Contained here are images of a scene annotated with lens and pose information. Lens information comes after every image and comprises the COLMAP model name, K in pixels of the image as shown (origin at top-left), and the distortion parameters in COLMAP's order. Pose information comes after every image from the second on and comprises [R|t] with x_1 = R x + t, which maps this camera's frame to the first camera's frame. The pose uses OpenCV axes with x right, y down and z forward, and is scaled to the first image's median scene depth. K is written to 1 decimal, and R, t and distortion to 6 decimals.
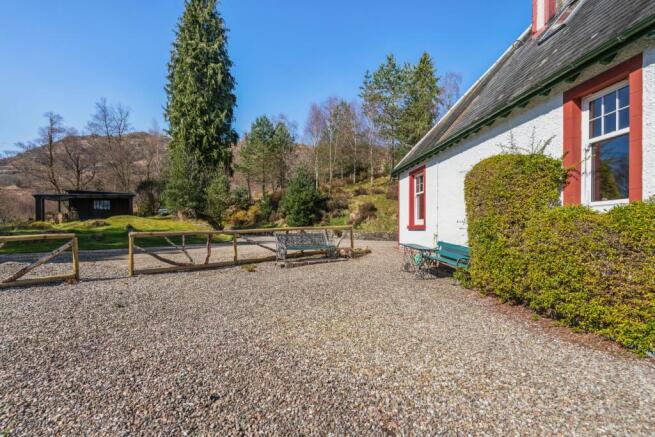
lens RADIAL K [[311.7, 0, 324.8], [0, 311.7, 222.2], [0, 0, 1]] dist [0.014865, 0.000612]
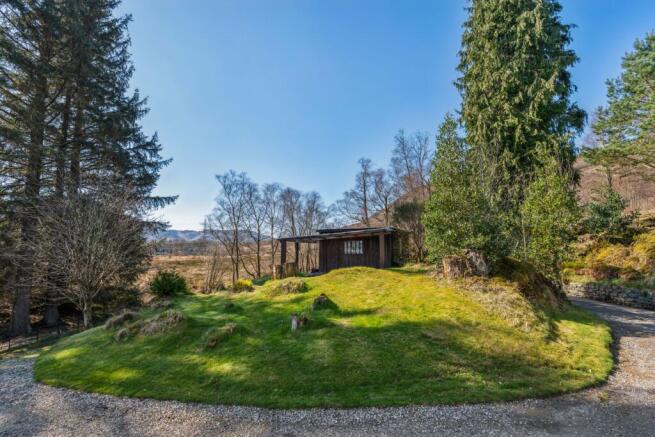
lens RADIAL K [[311.7, 0, 324.8], [0, 311.7, 222.2], [0, 0, 1]] dist [0.014865, 0.000612]
pose [[0.569326, -0.094215, -0.816695, -0.110785], [0.008326, 0.994021, -0.108868, -0.021993], [0.822070, 0.055182, 0.566707, 0.341231]]
